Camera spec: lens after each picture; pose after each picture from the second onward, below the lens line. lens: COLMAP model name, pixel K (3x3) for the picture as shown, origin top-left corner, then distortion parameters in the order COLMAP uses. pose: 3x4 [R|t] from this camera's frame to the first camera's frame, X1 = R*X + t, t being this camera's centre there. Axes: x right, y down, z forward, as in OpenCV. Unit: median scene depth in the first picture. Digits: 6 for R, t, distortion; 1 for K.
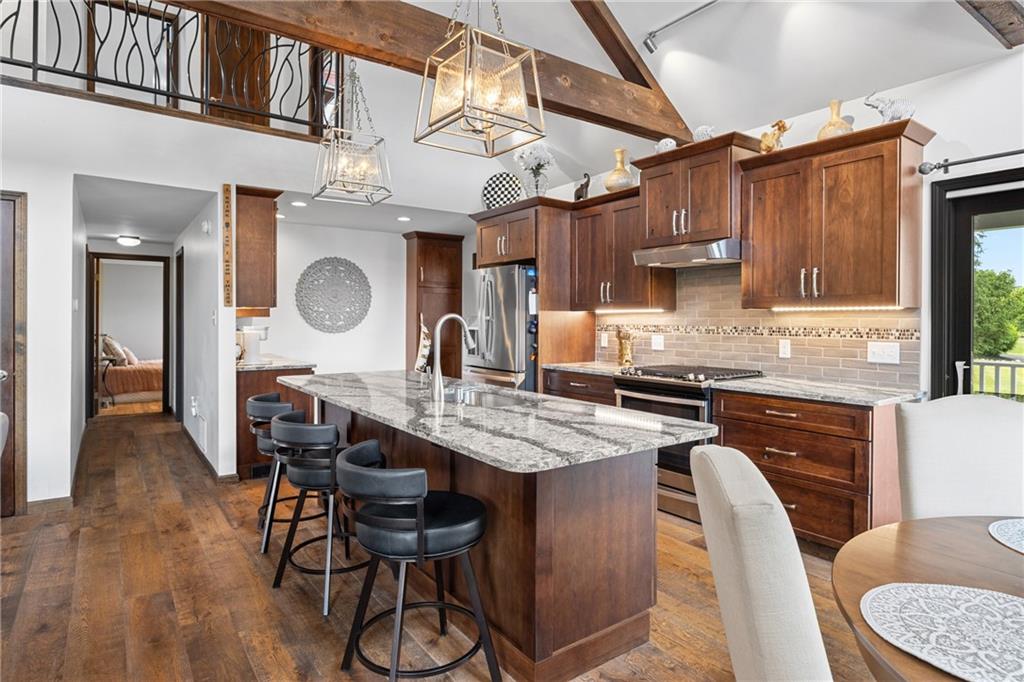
lens RADIAL K [[565.0, 0, 515.4], [0, 565.0, 326.4], [0, 0, 1]] dist [0.004709, -0.006347]
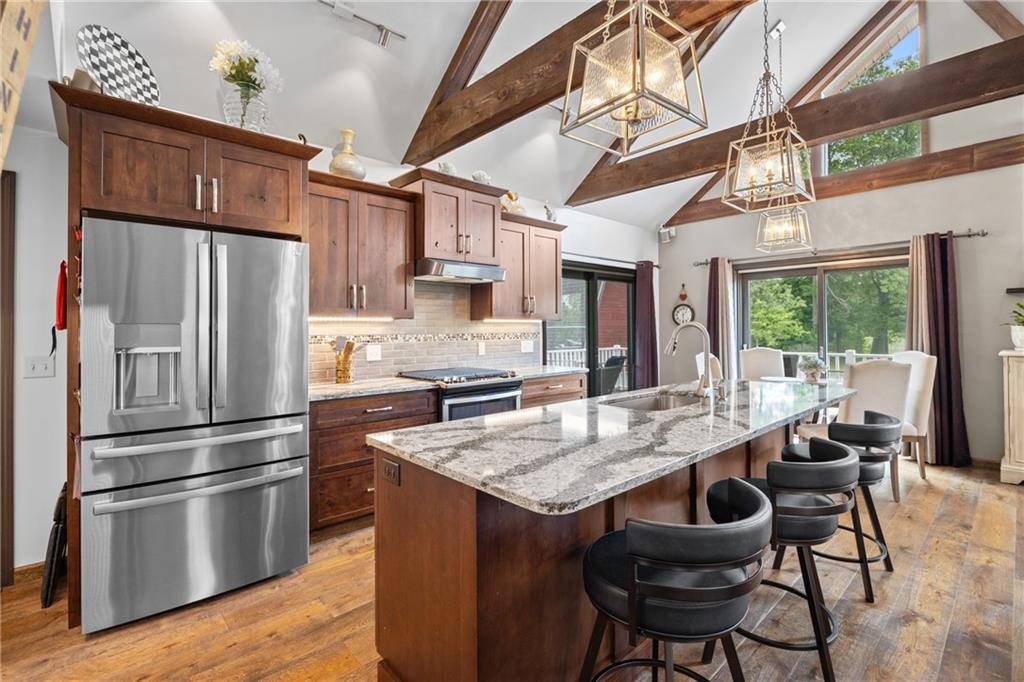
lens RADIAL K [[467.0, 0, 517.4], [0, 467.0, 325.5], [0, 0, 1]] dist [-0.014217, 0.001697]
pose [[-0.112971, 0.005541, 0.993583, -0.686704], [0.017332, 0.999843, -0.003606, -0.012738], [-0.993447, 0.016814, -0.113049, 1.045526]]
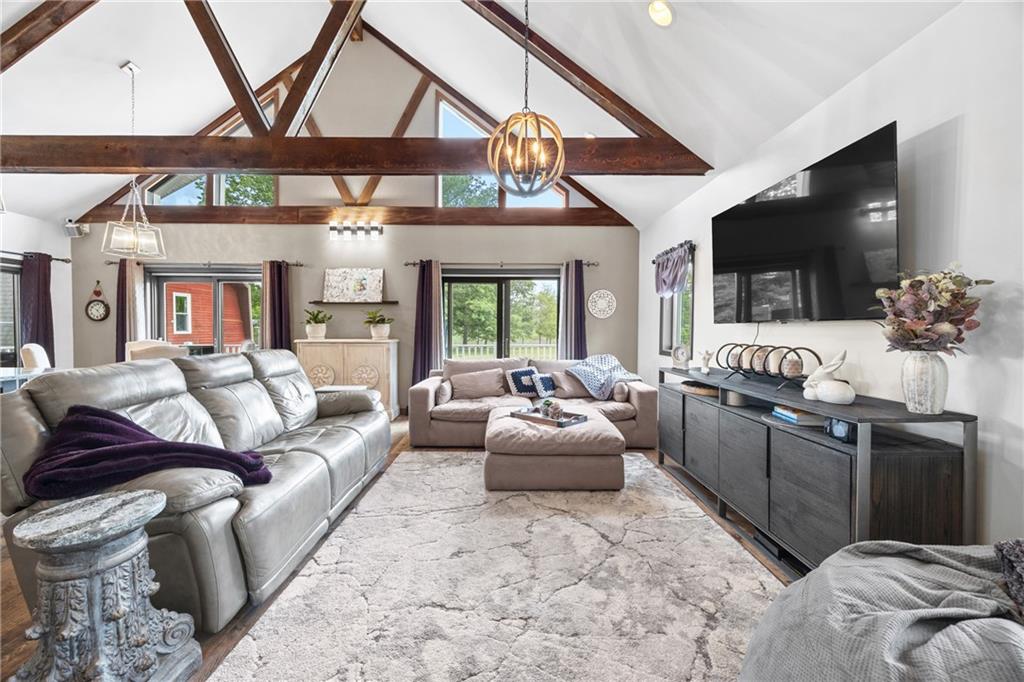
lens RADIAL K [[390.7, 0, 504.5], [0, 390.7, 337.7], [0, 0, 1]] dist [-0.004030, 0.000491]
pose [[-0.812121, -0.021997, 0.583074, -1.183484], [-0.002369, 0.999405, 0.034404, 0.002808], [-0.583484, 0.026559, -0.811690, 0.568666]]
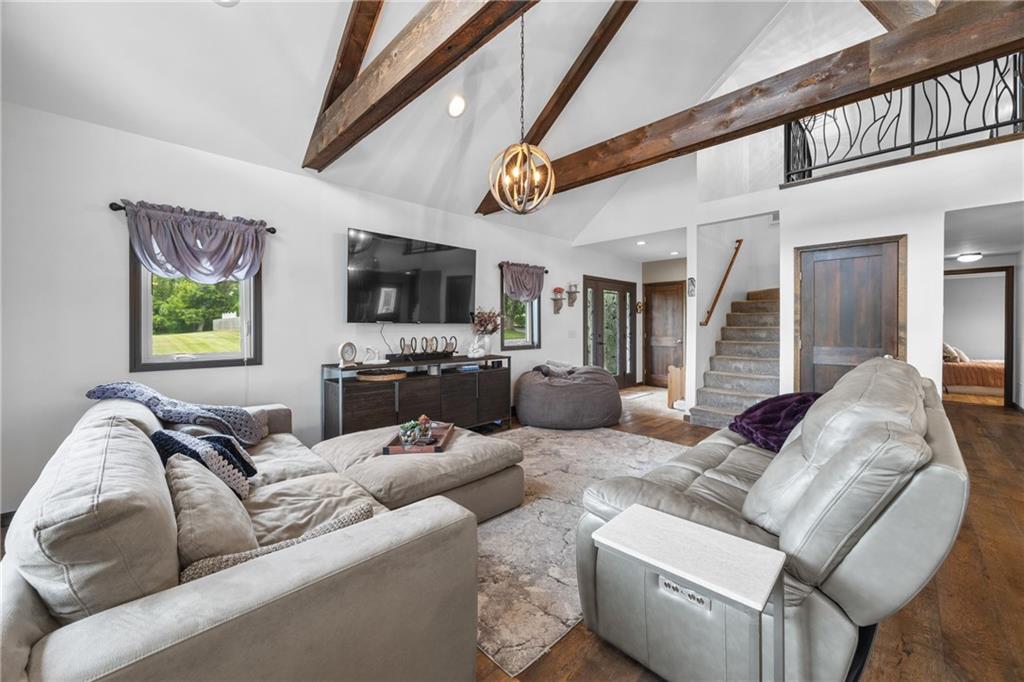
lens RADIAL K [[390.7, 0, 512.4], [0, 390.7, 328.4], [0, 0, 1]] dist [-0.004030, 0.000491]
pose [[0.148884, -0.004678, -0.988844, -0.024866], [-0.005992, 0.999966, -0.005633, 0.017196], [0.988836, 0.006764, 0.148851, -0.148357]]
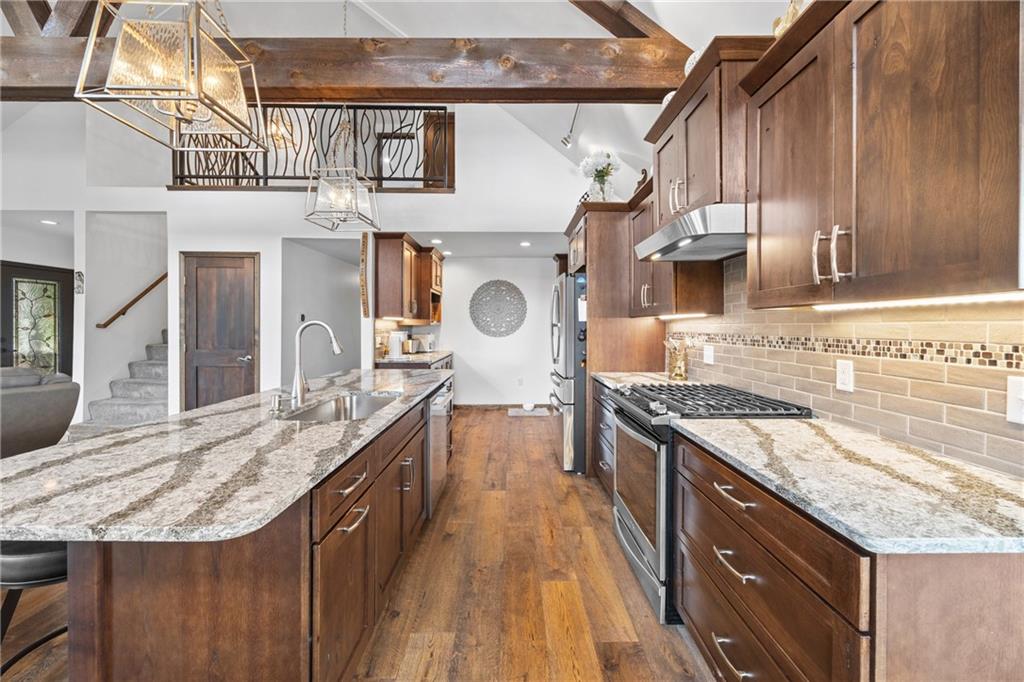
lens RADIAL K [[390.7, 0, 513.5], [0, 390.7, 331.7], [0, 0, 1]] dist [-0.004030, 0.000491]
pose [[0.813071, 0.007445, -0.582117, 0.433150], [-0.008124, 0.999966, 0.001442, -0.003840], [0.582108, 0.003557, 0.813104, 0.470126]]
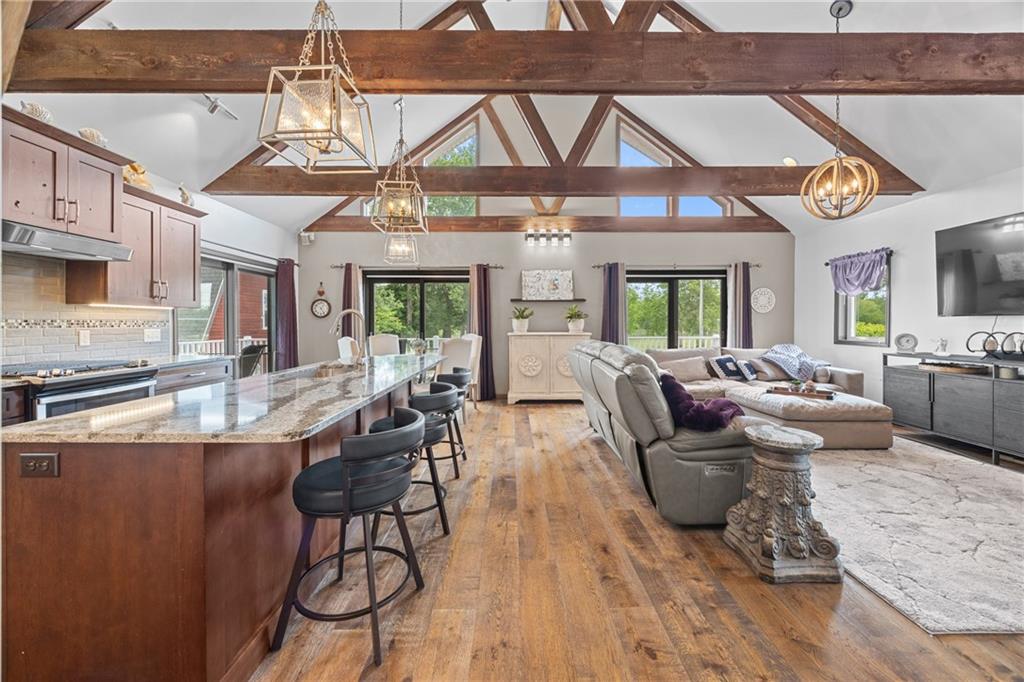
lens RADIAL K [[390.7, 0, 513.1], [0, 390.7, 327.6], [0, 0, 1]] dist [-0.004030, 0.000491]
pose [[-0.811913, -0.009947, 0.583693, -0.734206], [0.003686, 0.999748, 0.022164, 0.002525], [-0.583766, 0.020147, -0.811672, 1.141750]]
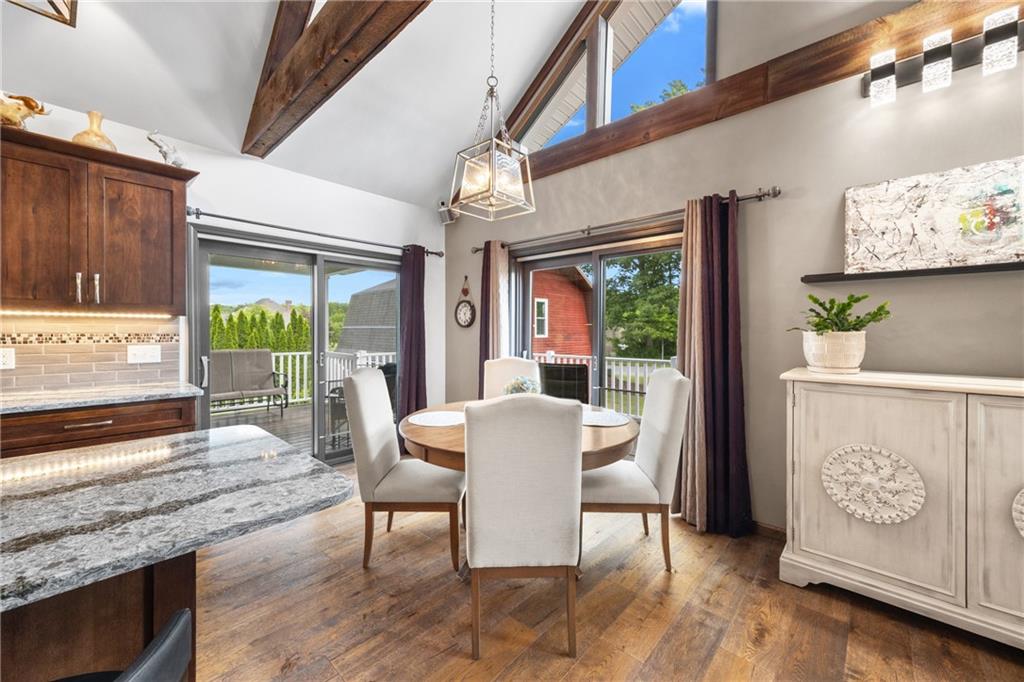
lens RADIAL K [[390.7, 0, 516.7], [0, 390.7, 334.2], [0, 0, 1]] dist [-0.004030, 0.000491]
pose [[-0.199962, -0.016501, 0.979665, -0.257920], [0.004624, 0.999831, 0.017784, -0.004948], [-0.979793, 0.008086, -0.199852, 0.355240]]
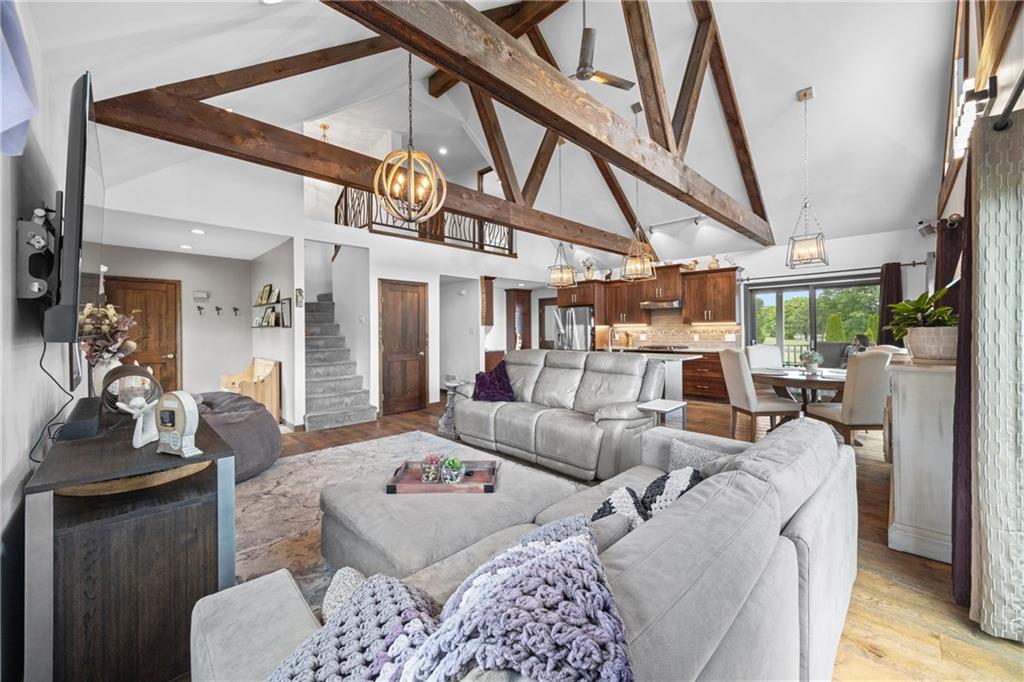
lens RADIAL K [[390.7, 0, 514.3], [0, 390.7, 331.2], [0, 0, 1]] dist [-0.004030, 0.000491]
pose [[0.987114, -0.016219, 0.159195, -0.739610], [0.017618, 0.999818, -0.007379, 0.003636], [-0.159046, 0.010089, 0.987220, -0.794144]]
